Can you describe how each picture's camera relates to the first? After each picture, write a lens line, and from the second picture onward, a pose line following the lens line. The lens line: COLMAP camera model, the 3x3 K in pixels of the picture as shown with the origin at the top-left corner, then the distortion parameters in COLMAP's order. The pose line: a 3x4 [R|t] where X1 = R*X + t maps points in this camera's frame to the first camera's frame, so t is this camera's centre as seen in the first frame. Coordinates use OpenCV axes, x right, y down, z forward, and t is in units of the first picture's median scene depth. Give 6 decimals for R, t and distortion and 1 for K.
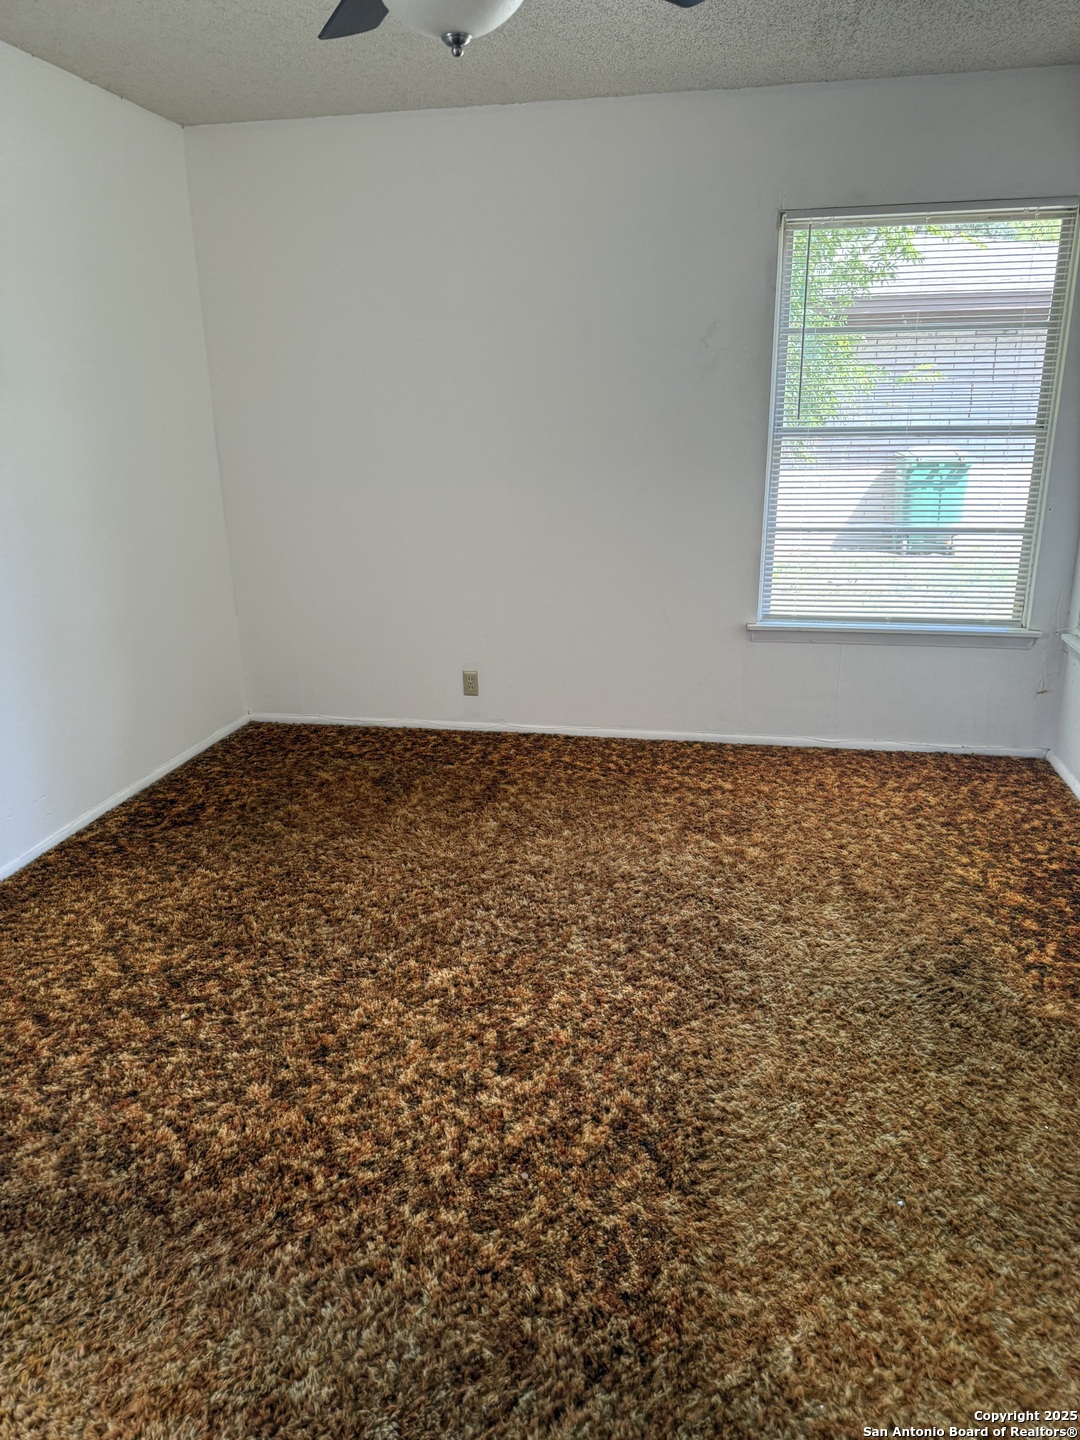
lens RADIAL K [[1013.2, 0, 539.7], [0, 1013.2, 723.4], [0, 0, 1]] dist [0.147933, -0.275337]
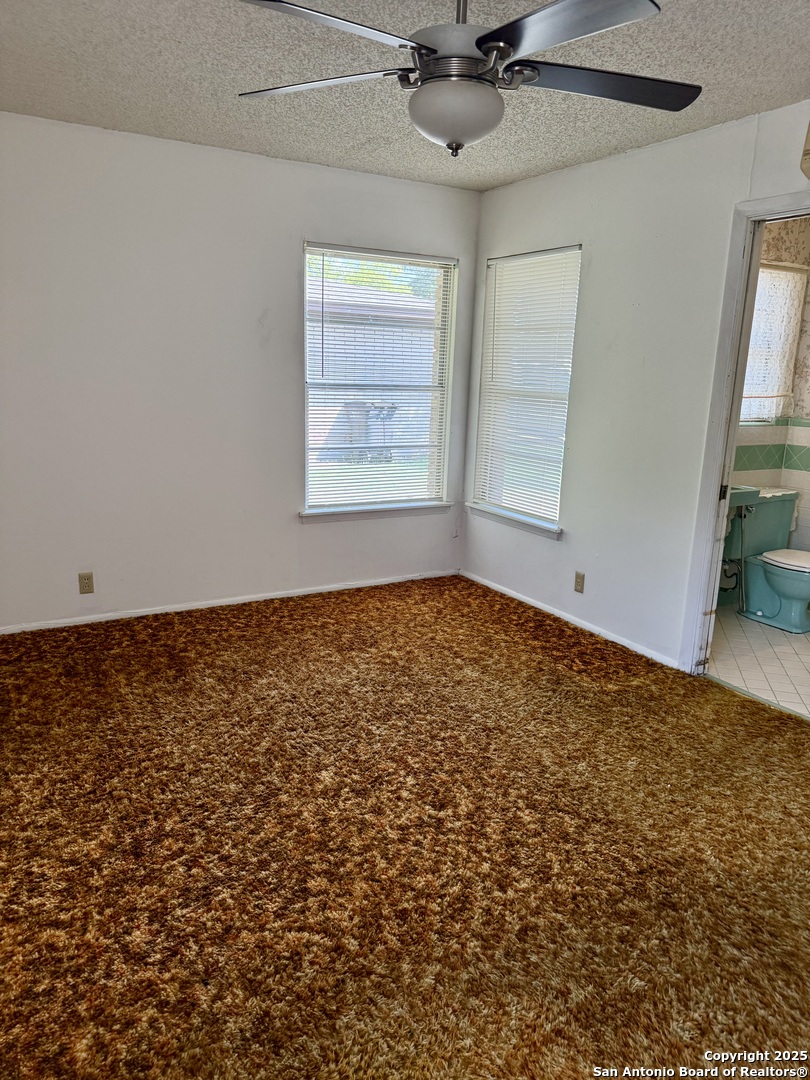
lens RADIAL K [[759.9, 0, 404.8], [0, 759.9, 542.6], [0, 0, 1]] dist [0.147933, -0.275337]
pose [[0.752143, -0.113146, 0.649214, -0.453784], [0.158718, 0.987253, -0.011821, -0.020566], [-0.639601, 0.111933, 0.760514, 0.087485]]
